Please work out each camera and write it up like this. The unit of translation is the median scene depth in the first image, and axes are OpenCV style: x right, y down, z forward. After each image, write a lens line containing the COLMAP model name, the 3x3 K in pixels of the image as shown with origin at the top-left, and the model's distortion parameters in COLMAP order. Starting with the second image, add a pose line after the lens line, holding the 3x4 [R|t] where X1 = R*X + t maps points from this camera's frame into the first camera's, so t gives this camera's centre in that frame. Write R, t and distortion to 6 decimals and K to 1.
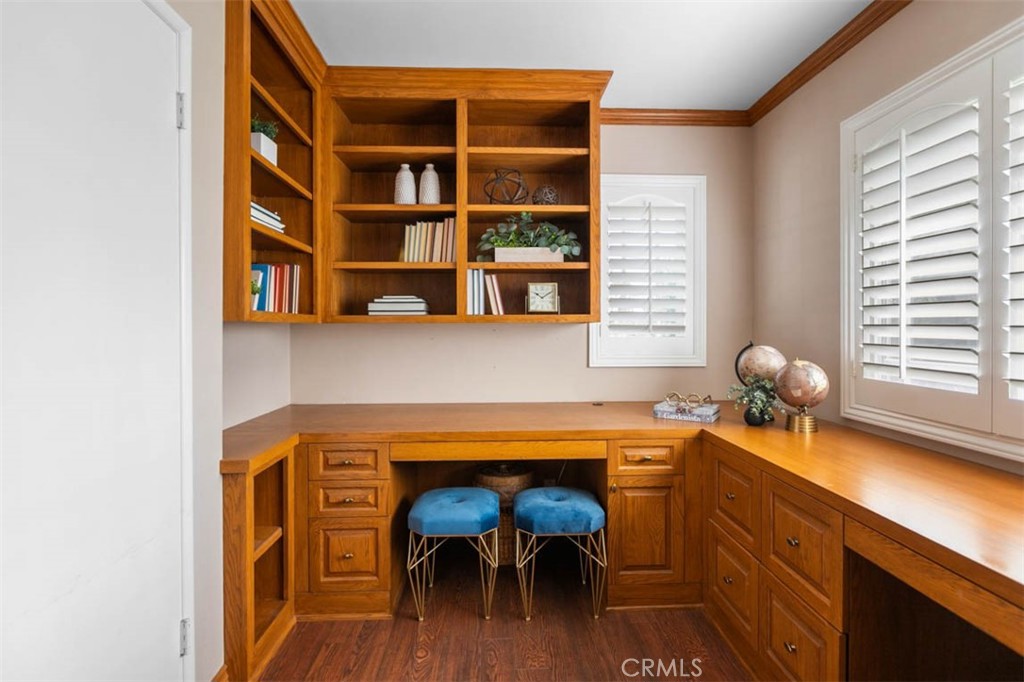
lens RADIAL K [[506.0, 0, 509.7], [0, 506.0, 332.7], [0, 0, 1]] dist [-0.002046, 0.001080]
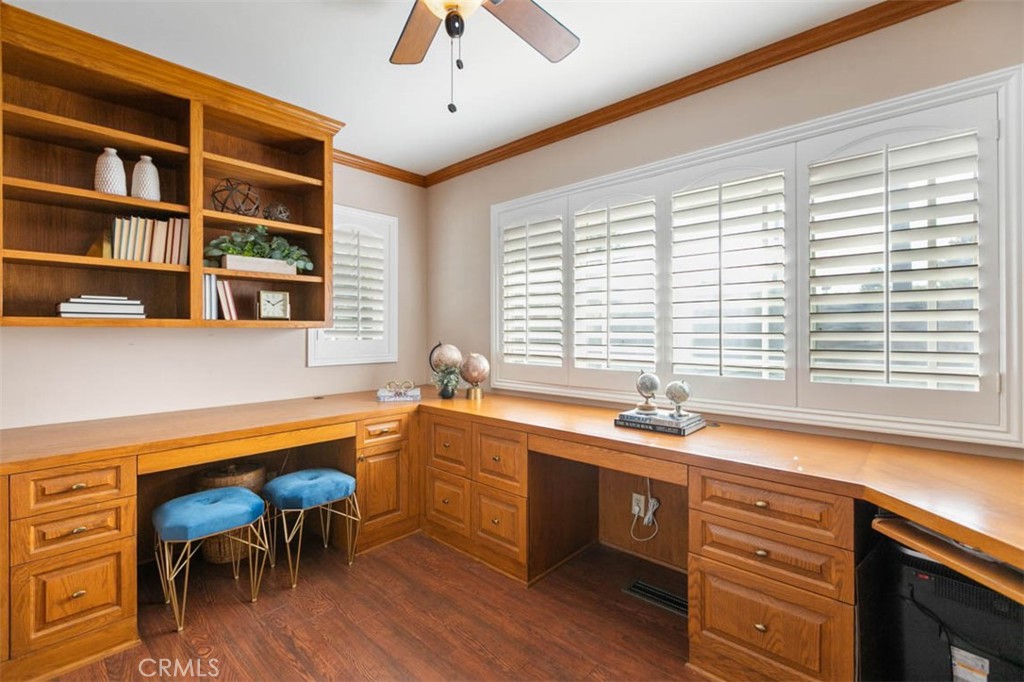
lens RADIAL K [[466.0, 0, 513.7], [0, 466.0, 338.7], [0, 0, 1]] dist [0.001060, -0.000557]
pose [[0.701916, -0.008766, 0.712206, -0.345196], [0.007569, 0.999960, 0.004849, 0.003568], [-0.712220, 0.001987, 0.701954, -0.093012]]
